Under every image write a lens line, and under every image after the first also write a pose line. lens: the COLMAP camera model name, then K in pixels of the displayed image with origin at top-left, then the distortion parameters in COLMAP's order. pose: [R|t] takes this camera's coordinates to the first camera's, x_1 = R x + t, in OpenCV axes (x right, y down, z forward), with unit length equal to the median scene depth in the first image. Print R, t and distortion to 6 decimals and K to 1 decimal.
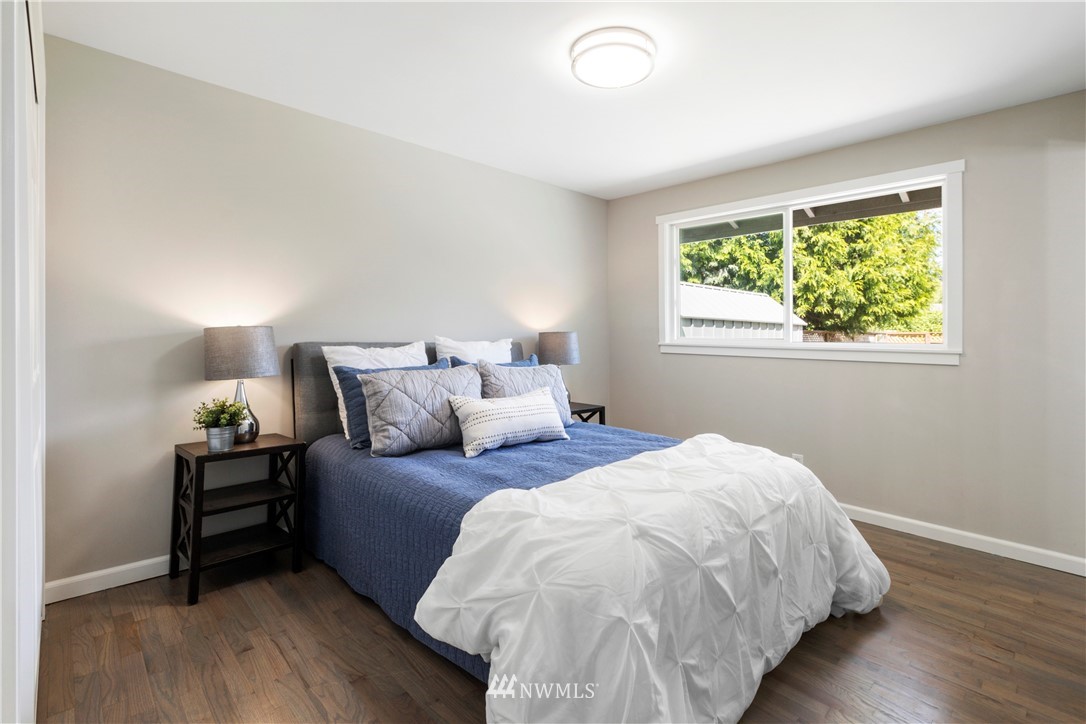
lens RADIAL K [[473.4, 0, 542.5], [0, 473.4, 332.4], [0, 0, 1]] dist [-0.000732, -0.000019]
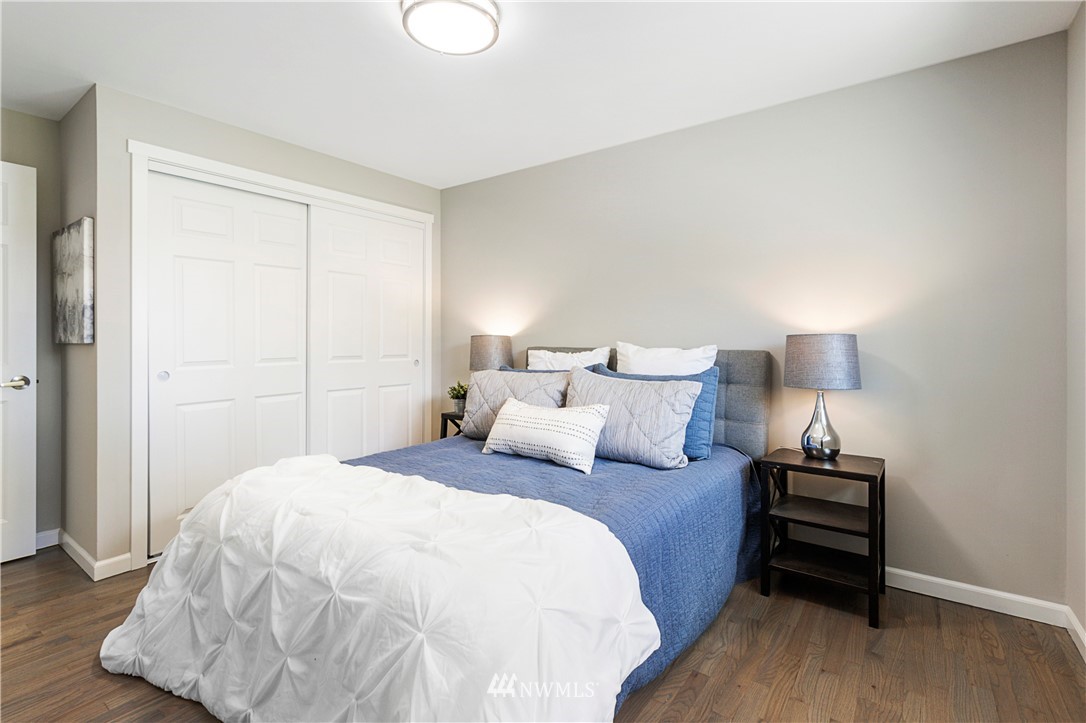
lens RADIAL K [[502.9, 0, 542.7], [0, 502.9, 347.3], [0, 0, 1]] dist [-0.000838, 0.000200]
pose [[0.216042, 0.003182, -0.976379, 0.798563], [-0.005814, 0.999981, 0.001972, 0.019270], [0.976367, 0.005251, 0.216056, 0.727217]]
